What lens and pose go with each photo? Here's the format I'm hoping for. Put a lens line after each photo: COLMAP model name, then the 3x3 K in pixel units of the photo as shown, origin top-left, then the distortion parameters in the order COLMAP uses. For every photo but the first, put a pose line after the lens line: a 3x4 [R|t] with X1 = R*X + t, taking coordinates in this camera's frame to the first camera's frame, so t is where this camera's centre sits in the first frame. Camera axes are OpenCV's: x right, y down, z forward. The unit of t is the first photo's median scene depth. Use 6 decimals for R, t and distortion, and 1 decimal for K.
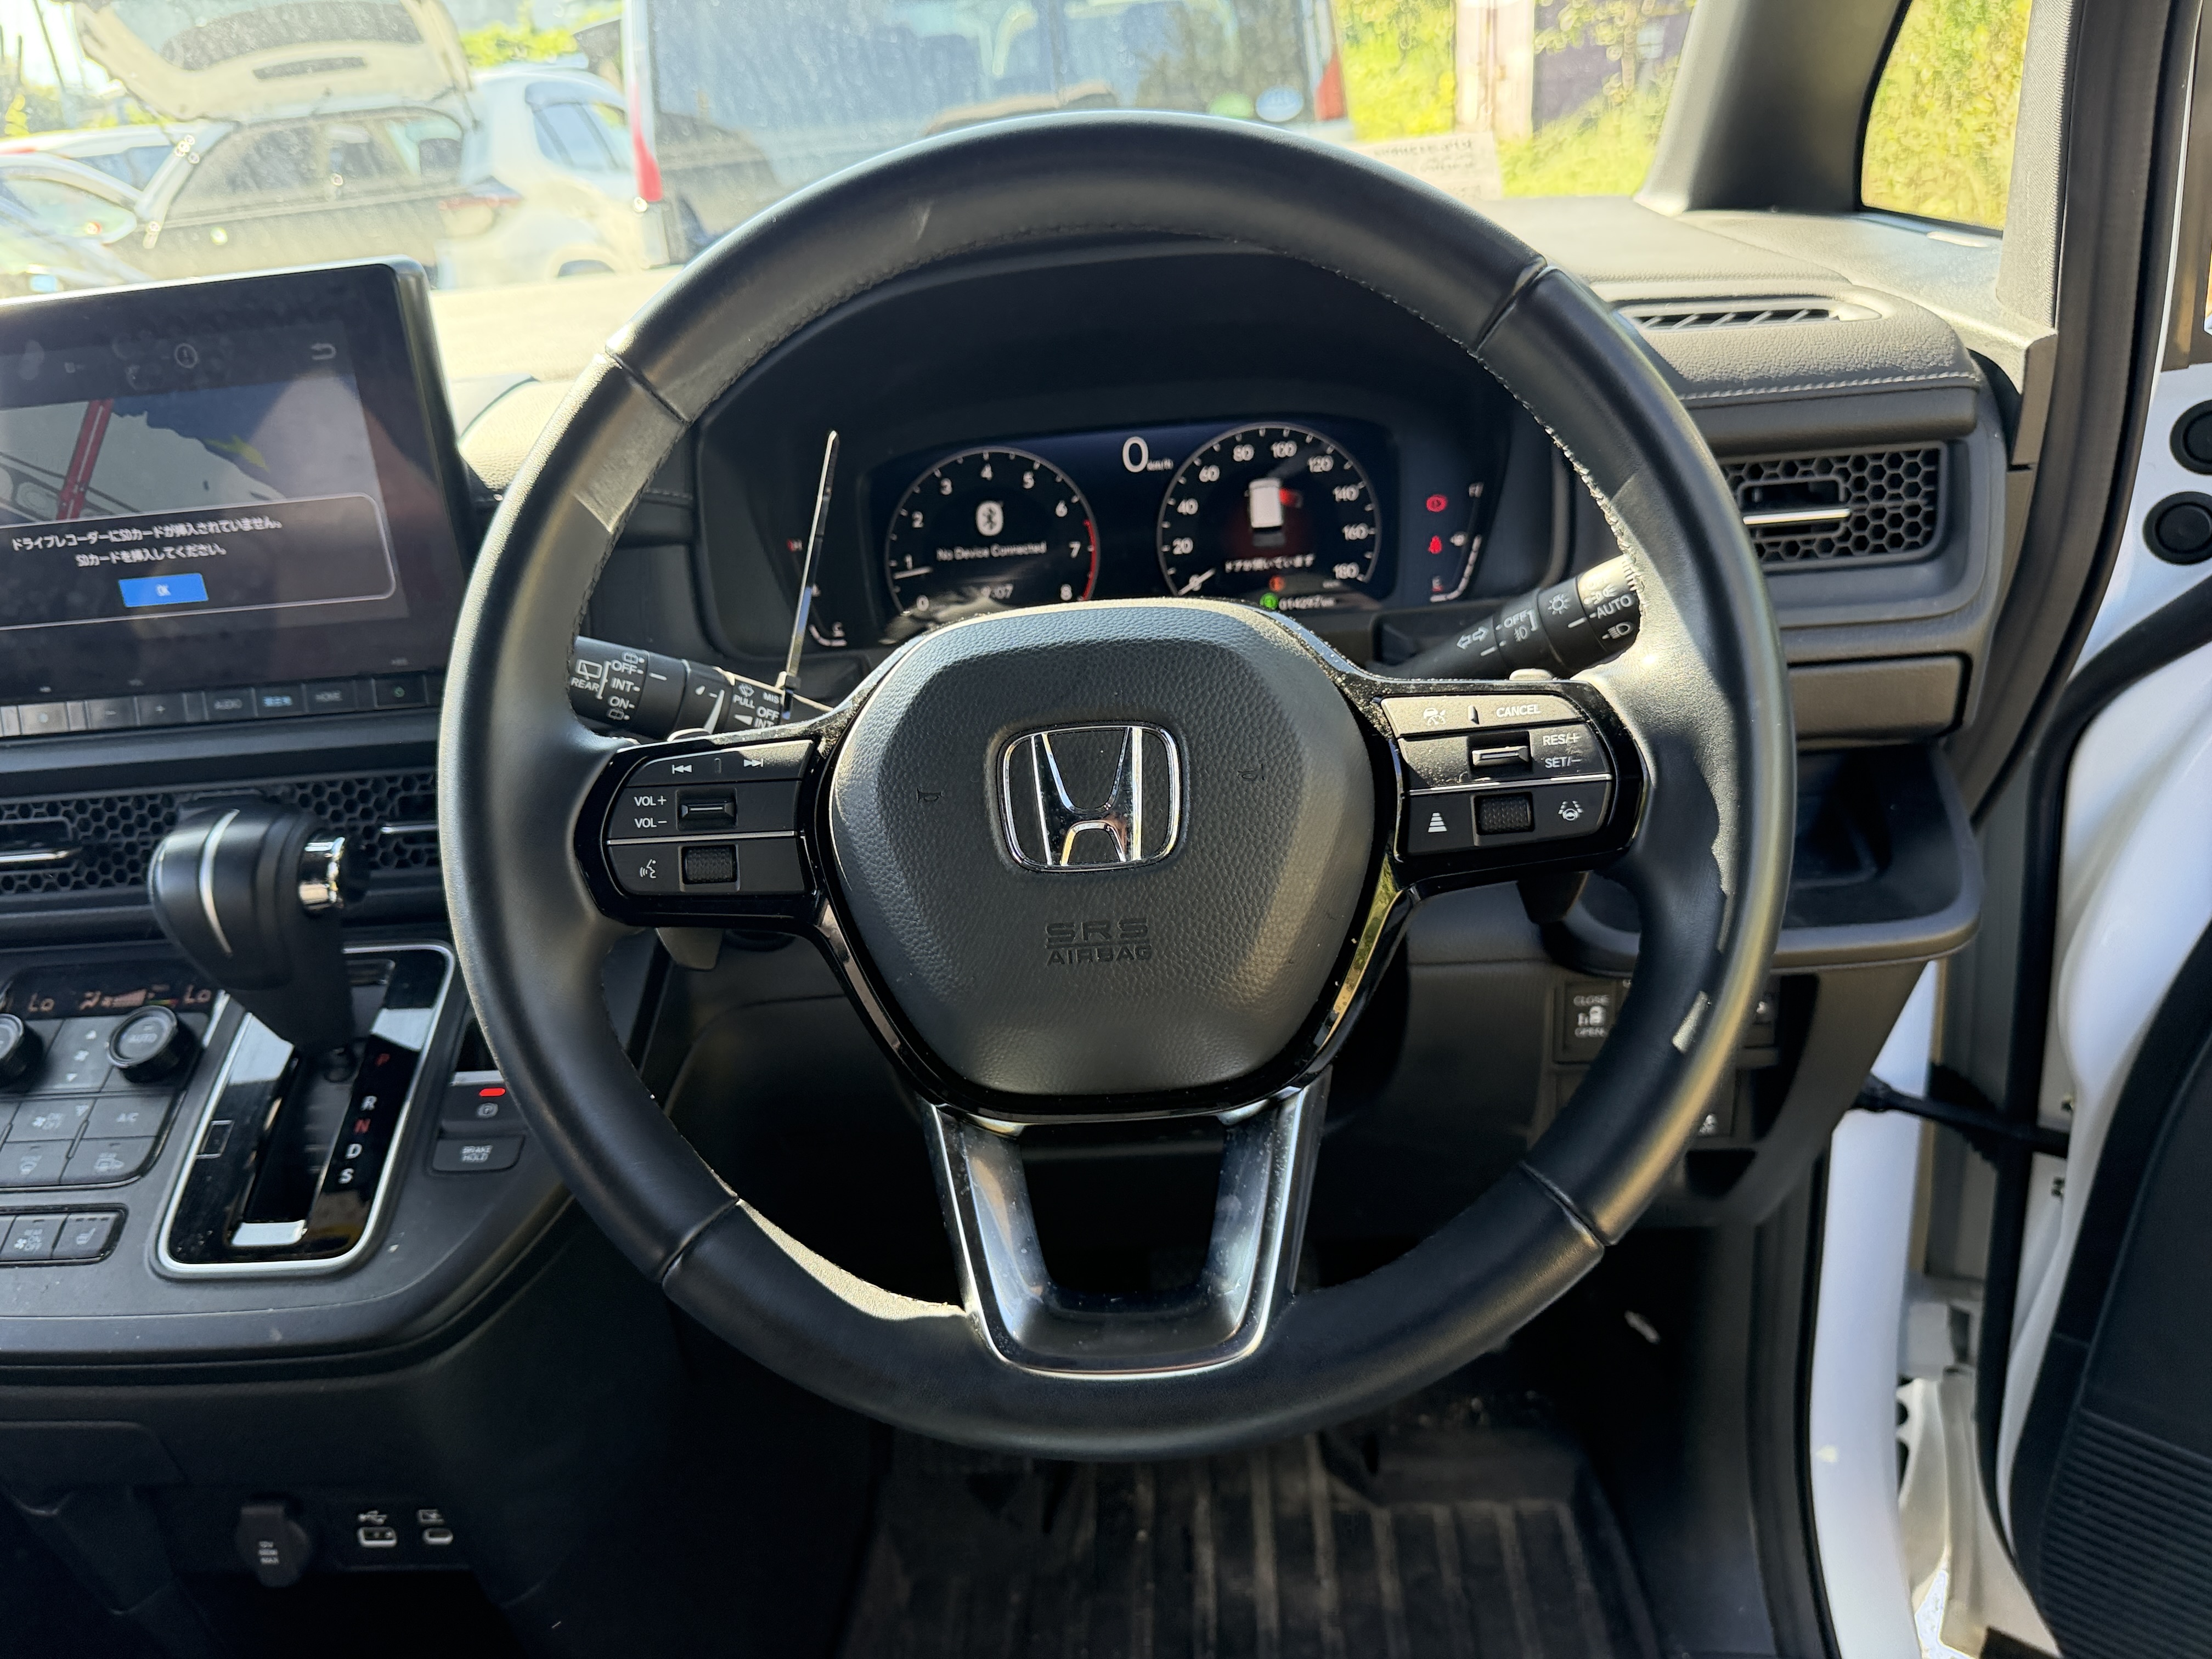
lens RADIAL K [[1556.6, 0, 1106.0], [0, 1556.6, 829.5], [0, 0, 1]] dist [-0.022363, 0.000414]
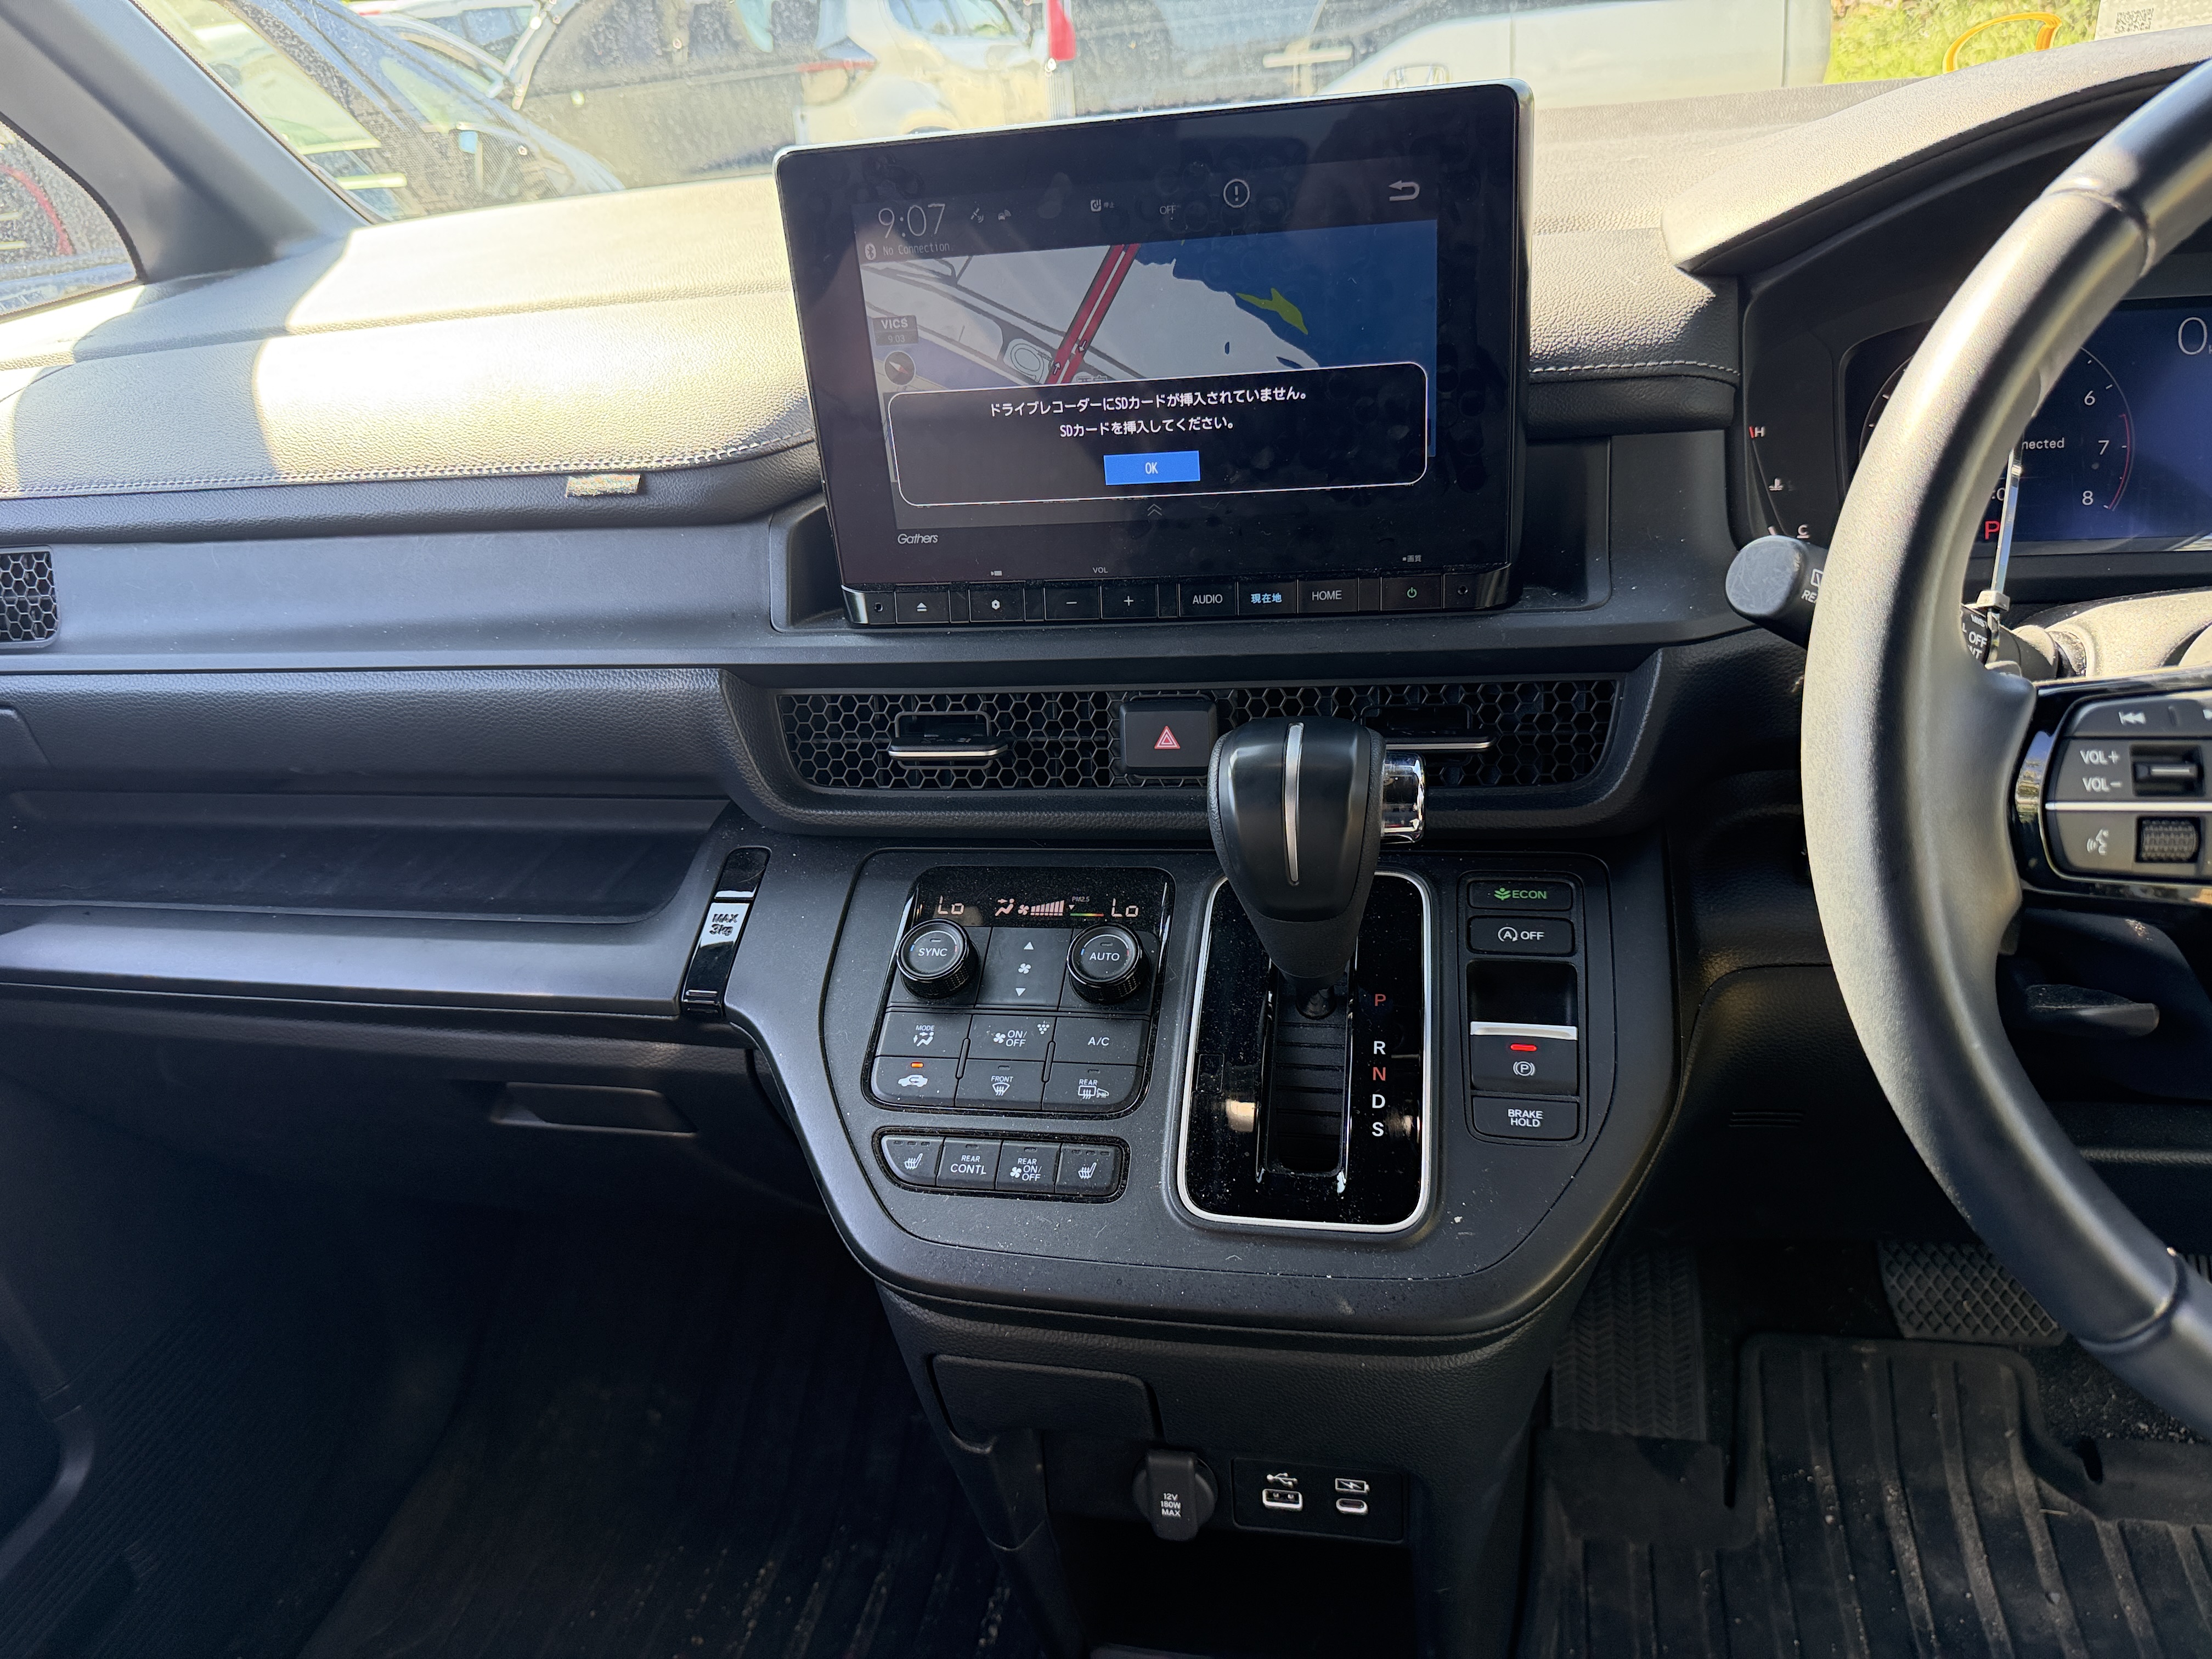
lens RADIAL K [[1503.5, 0, 1106.0], [0, 1503.5, 829.5], [0, 0, 1]] dist [0.053643, -0.059125]
pose [[0.990538, 0.058834, -0.123985, -0.514209], [-0.049203, 0.995631, 0.079360, -0.013388], [0.128113, -0.072508, 0.989106, 0.112098]]
